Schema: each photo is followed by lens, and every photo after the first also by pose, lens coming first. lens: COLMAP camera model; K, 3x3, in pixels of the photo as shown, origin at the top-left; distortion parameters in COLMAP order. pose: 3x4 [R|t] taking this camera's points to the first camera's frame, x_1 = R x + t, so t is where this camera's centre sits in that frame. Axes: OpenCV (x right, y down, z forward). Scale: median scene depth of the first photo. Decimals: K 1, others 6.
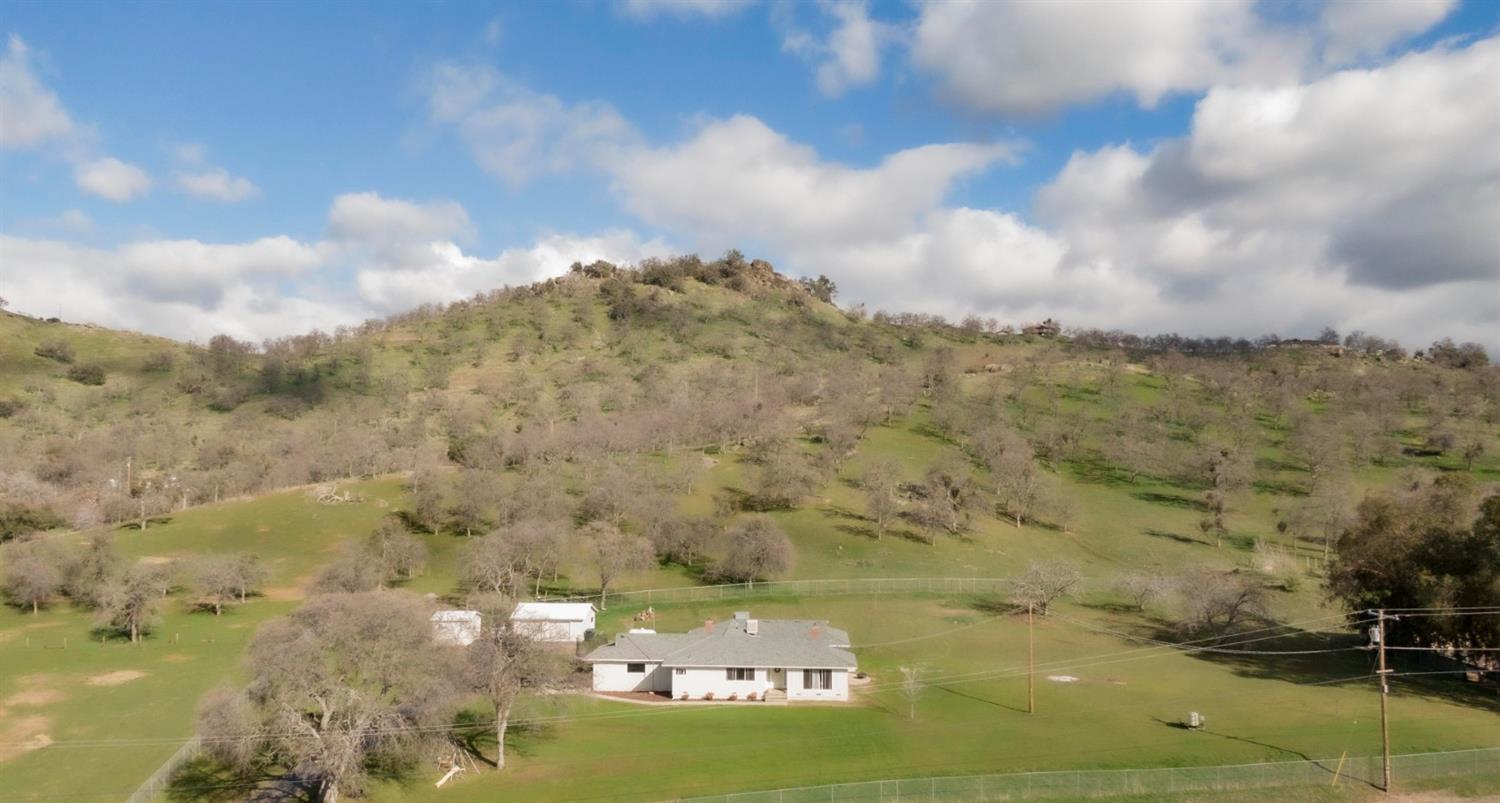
lens RADIAL K [[1114.0, 0, 755.3], [0, 1114.0, 394.0], [0, 0, 1]] dist [0.036644, -0.008135]
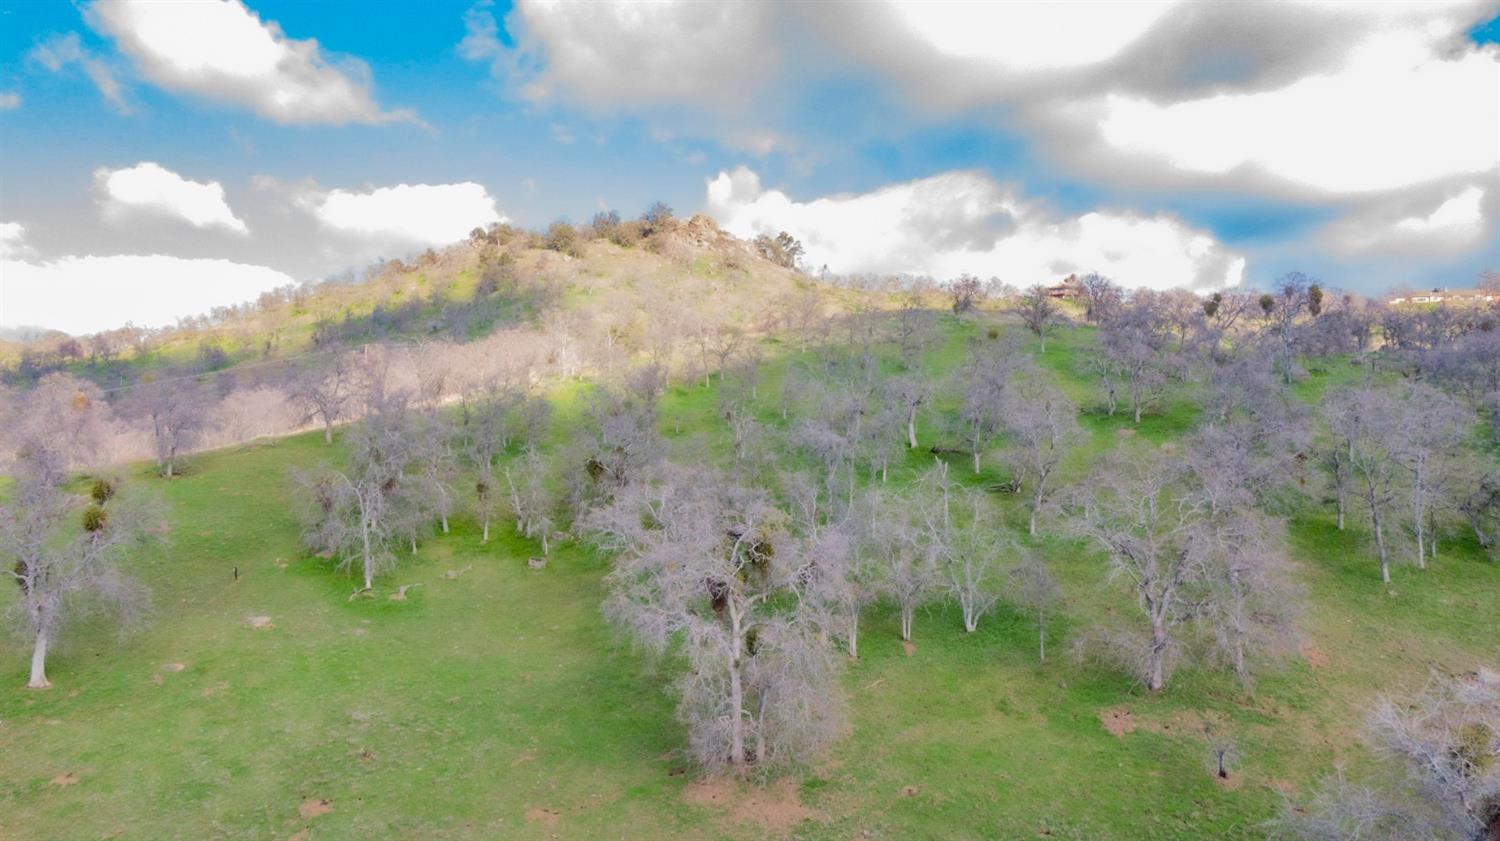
lens RADIAL K [[1098.2, 0, 756.5], [0, 1098.2, 418.9], [0, 0, 1]] dist [0.037574, -0.040614]
pose [[0.989127, -0.016083, -0.146179, 0.161834], [0.019255, 0.999608, 0.020308, 0.006690], [0.145795, -0.022902, 0.989050, 0.265185]]
